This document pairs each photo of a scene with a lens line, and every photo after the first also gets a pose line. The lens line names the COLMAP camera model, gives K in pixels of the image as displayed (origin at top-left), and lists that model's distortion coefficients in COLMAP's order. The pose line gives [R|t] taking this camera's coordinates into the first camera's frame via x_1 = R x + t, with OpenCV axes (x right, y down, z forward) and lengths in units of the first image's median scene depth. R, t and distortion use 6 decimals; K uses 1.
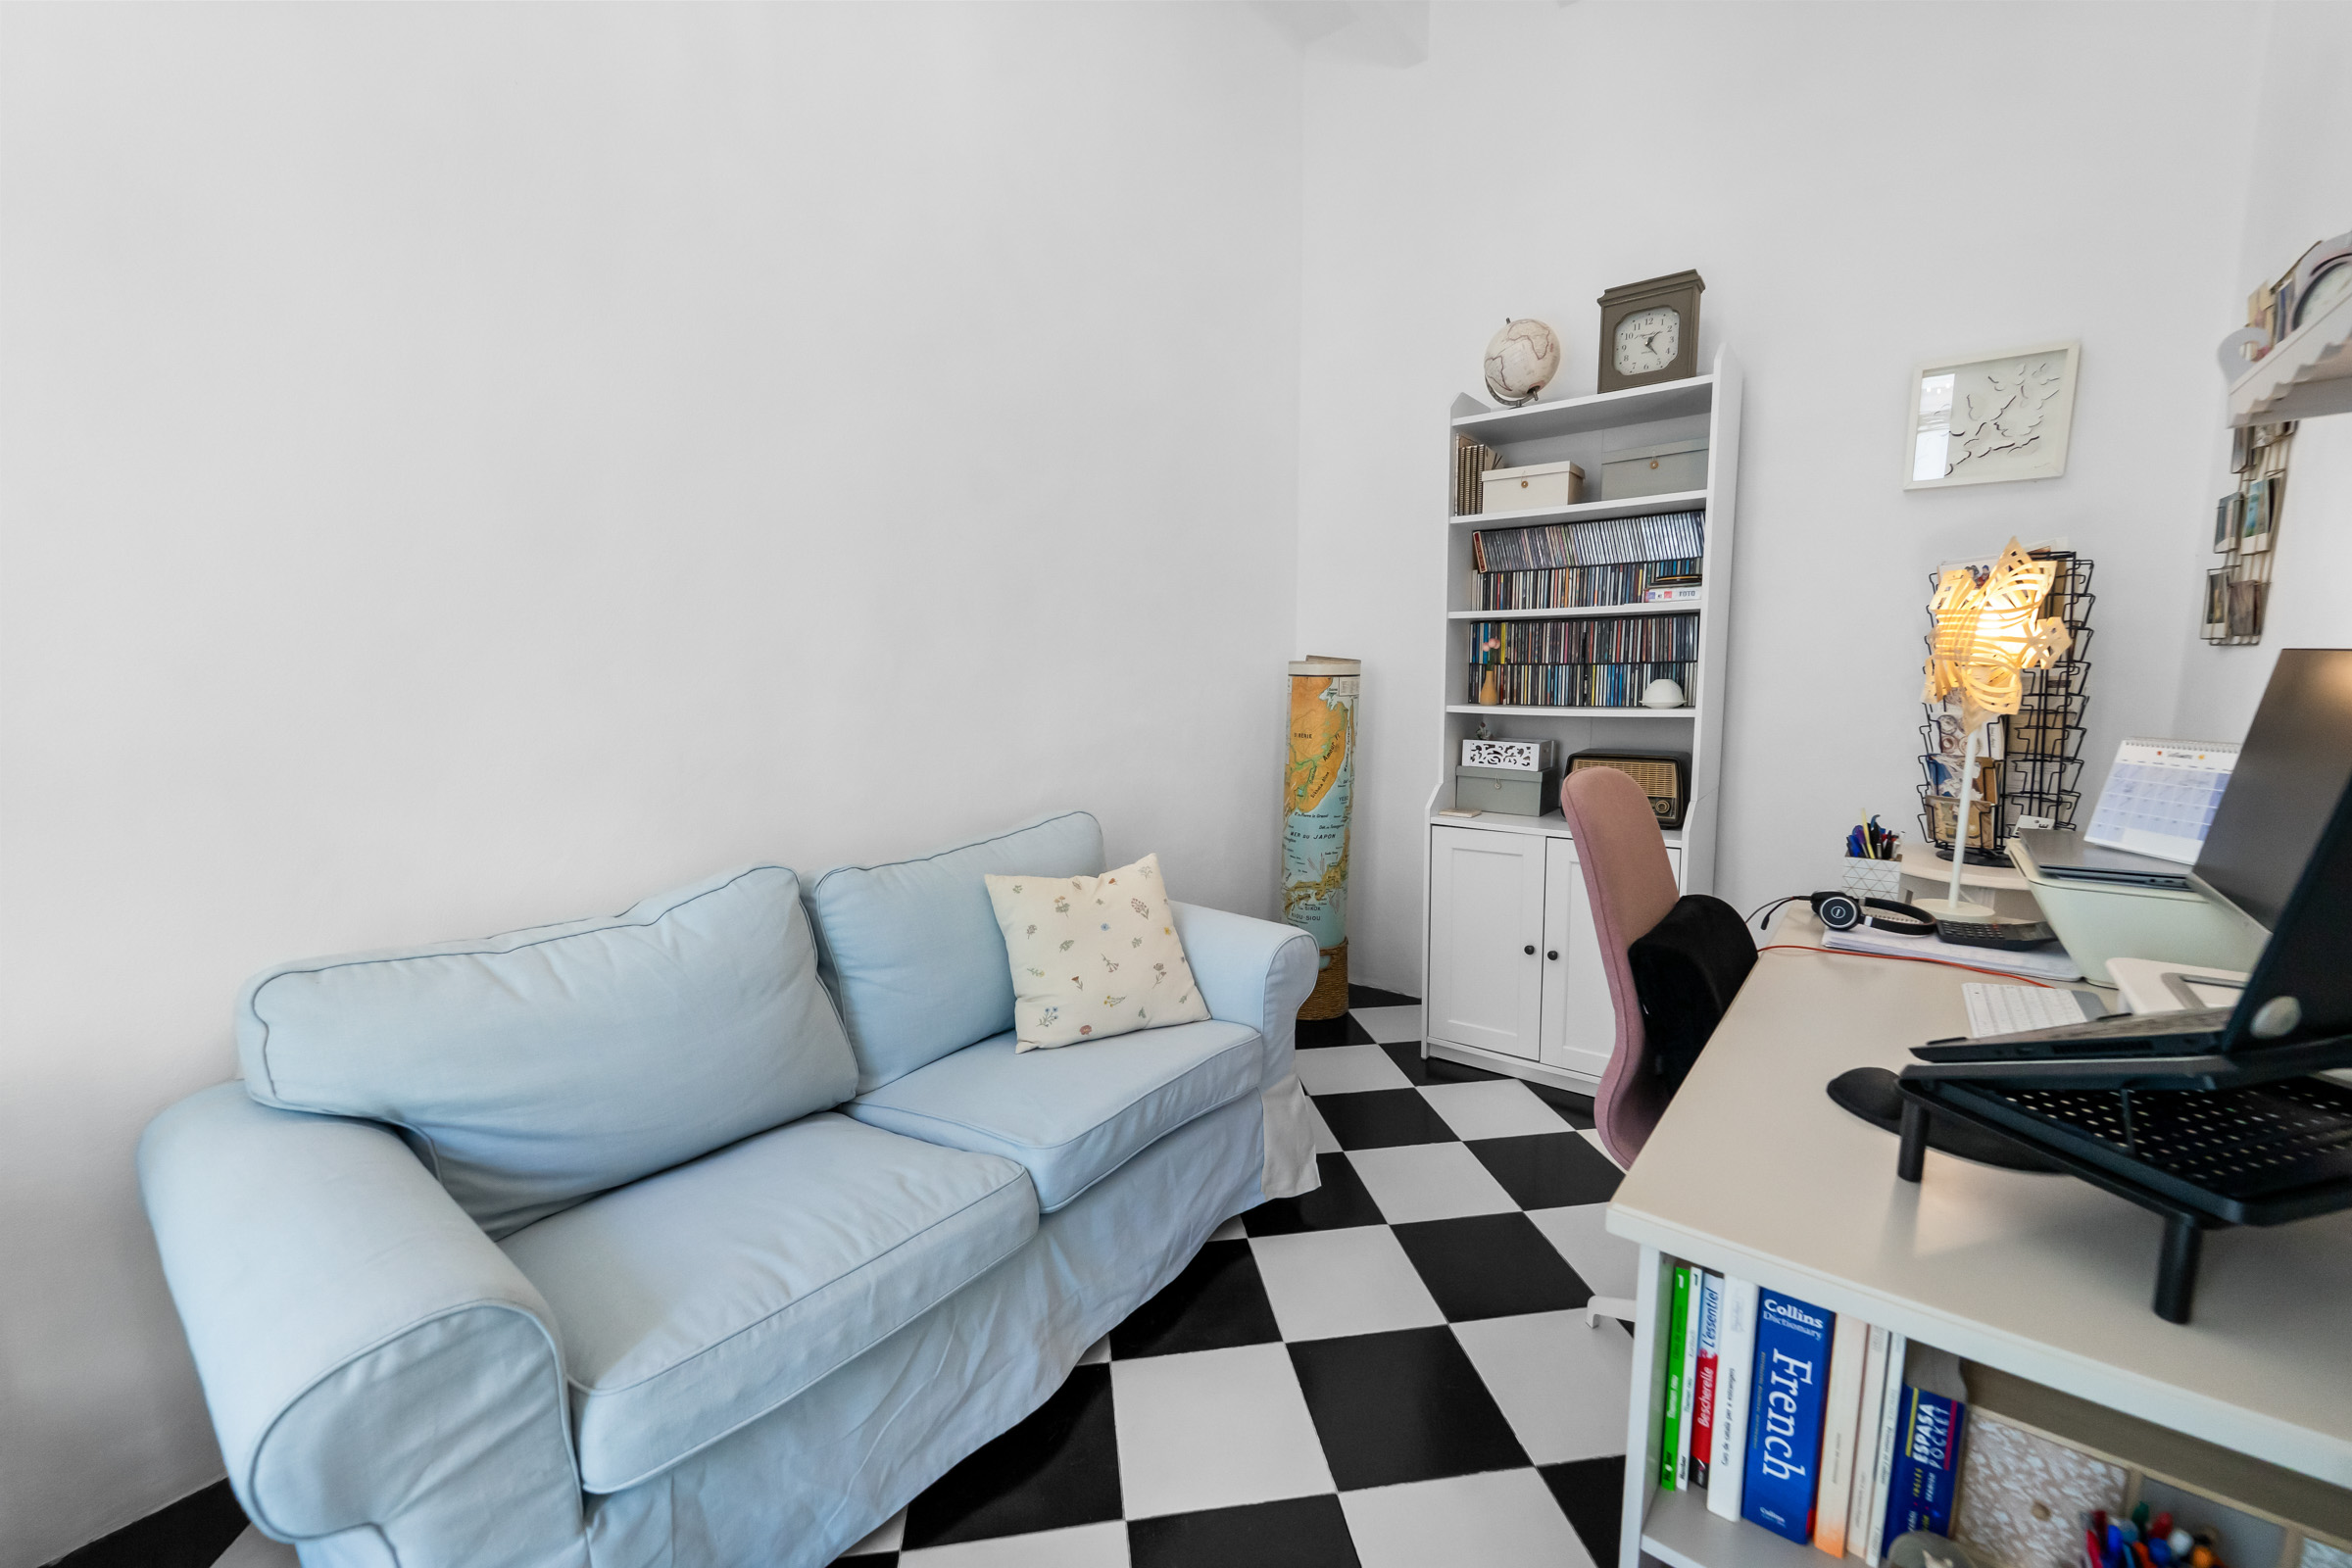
lens RADIAL K [[949.1, 0, 1183.5], [0, 949.1, 732.8], [0, 0, 1]] dist [-0.001862, -0.000353]
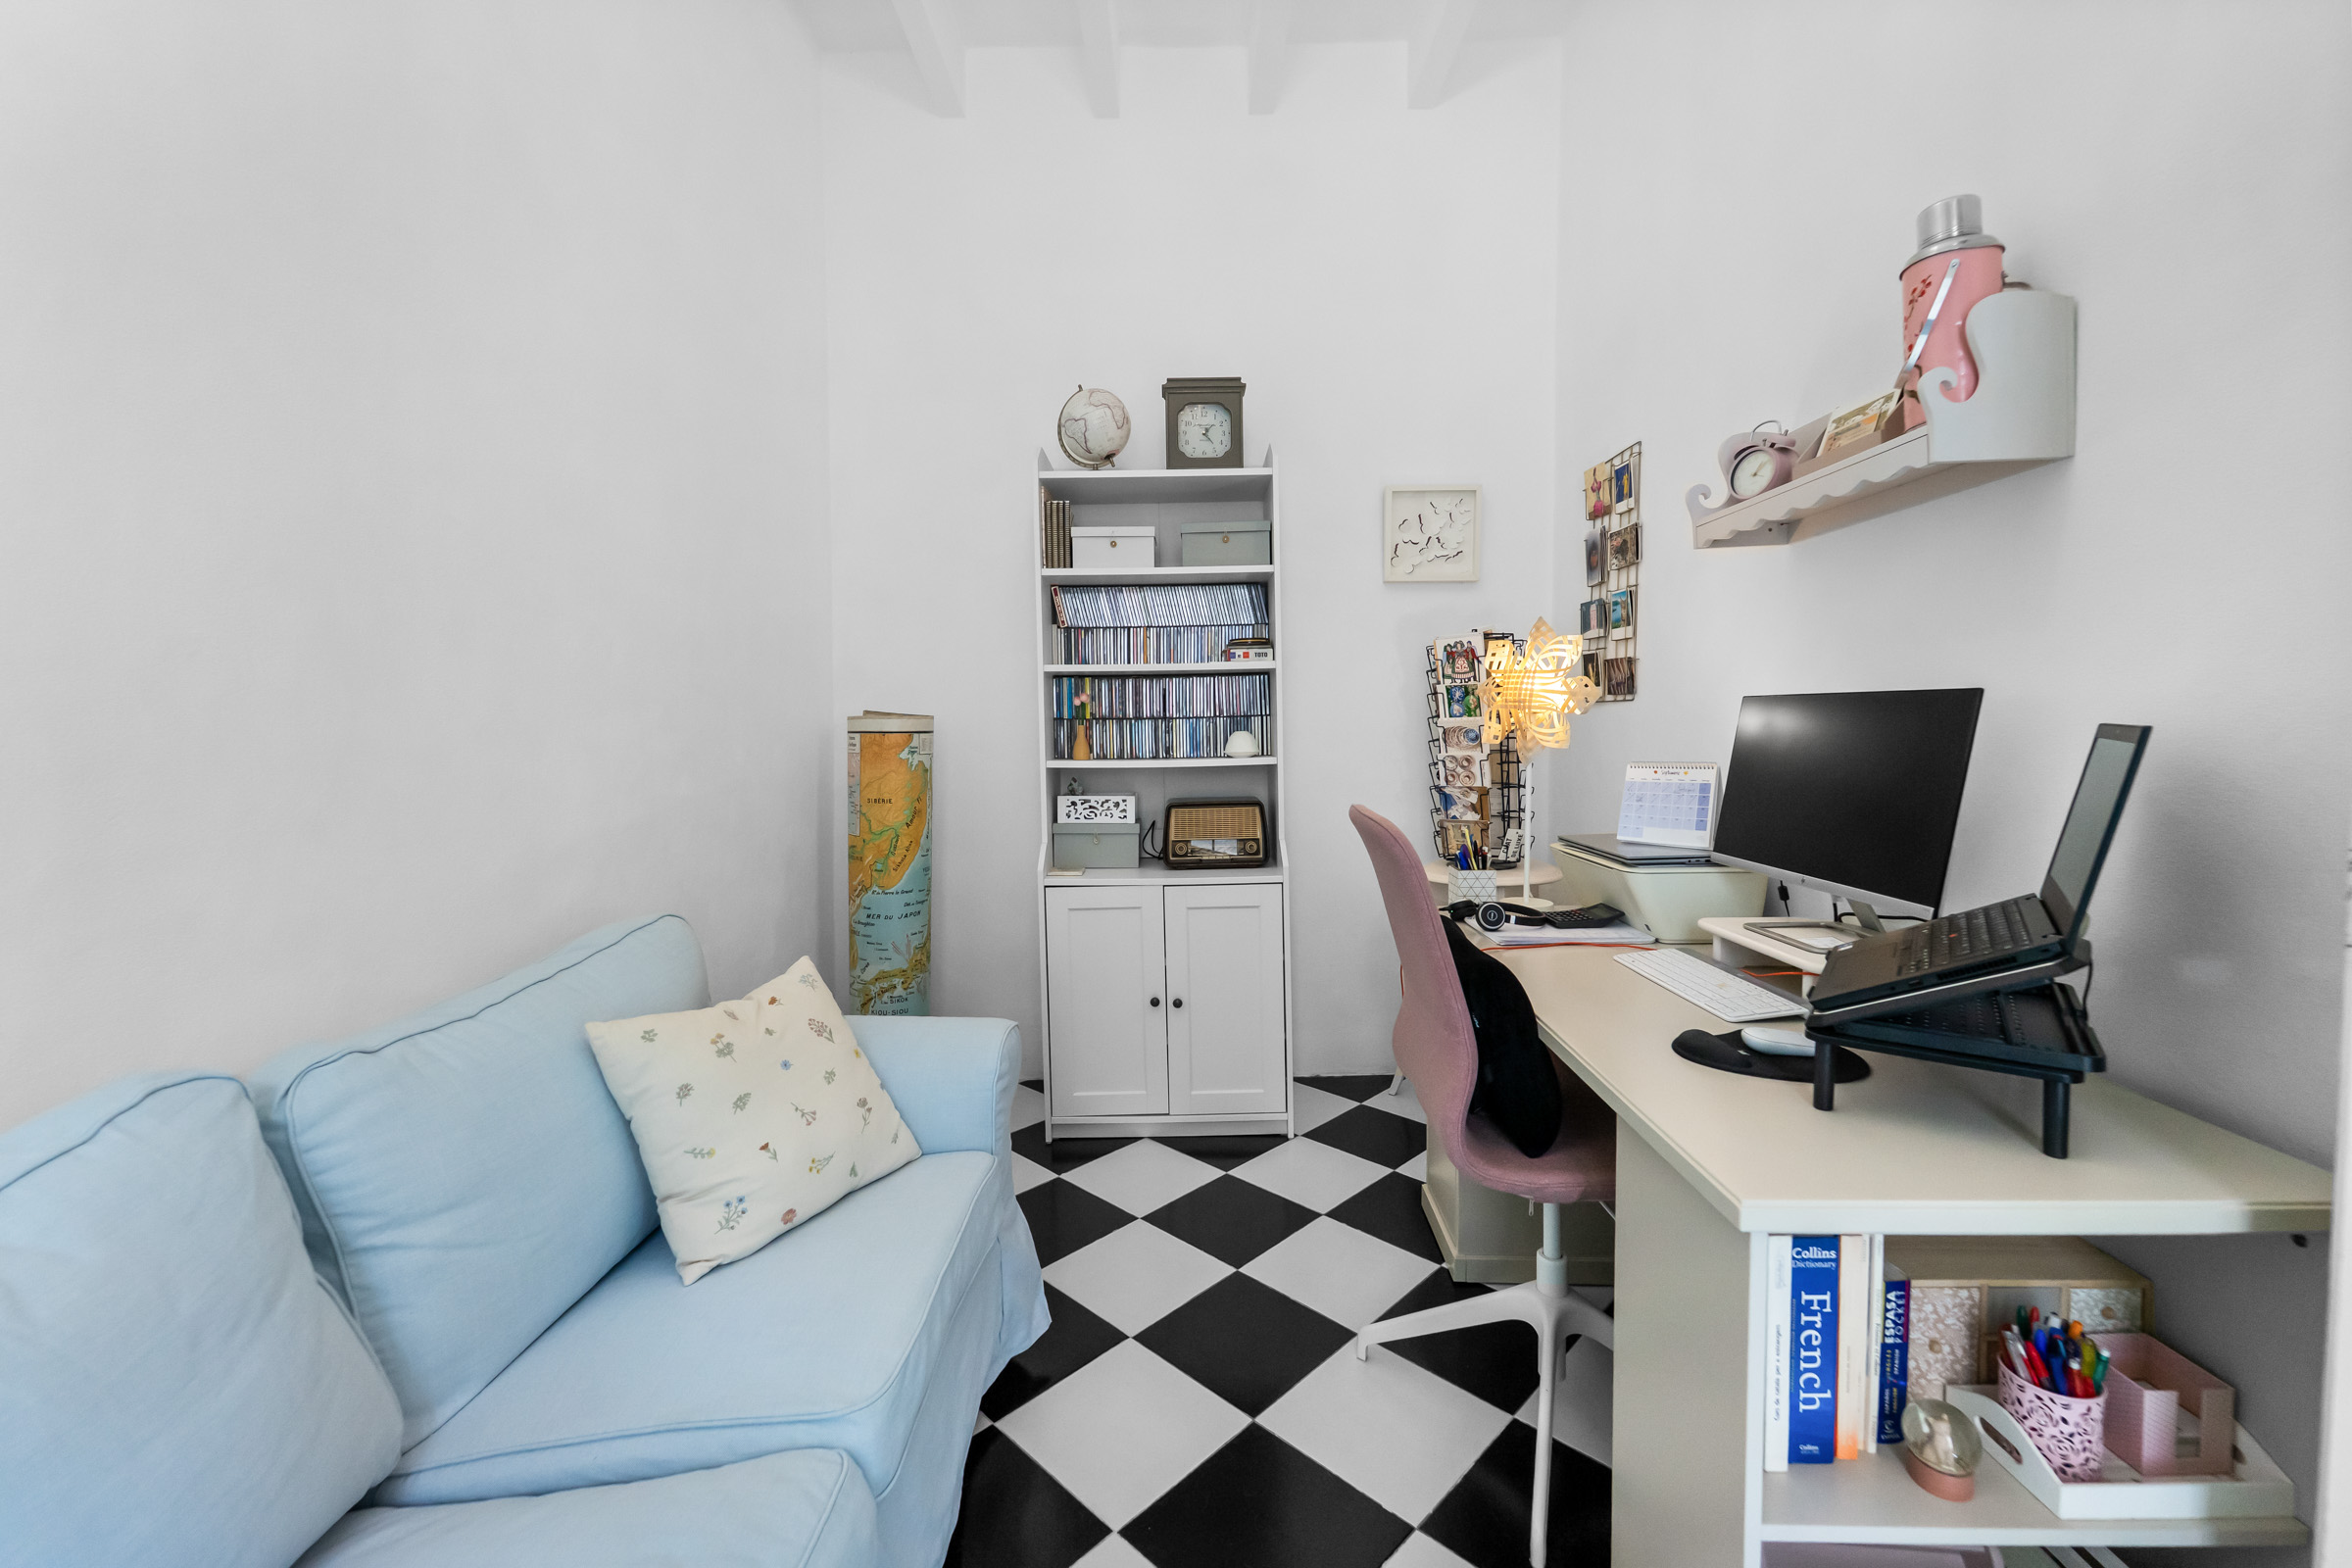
lens RADIAL K [[951.4, 0, 1175.5], [0, 951.4, 719.2], [0, 0, 1]] dist [-0.000382, -0.000038]
pose [[0.797725, 0.003464, 0.603012, -0.229733], [0.049482, 0.996235, -0.071183, 0.004837], [-0.600988, 0.086622, 0.794550, 0.170710]]
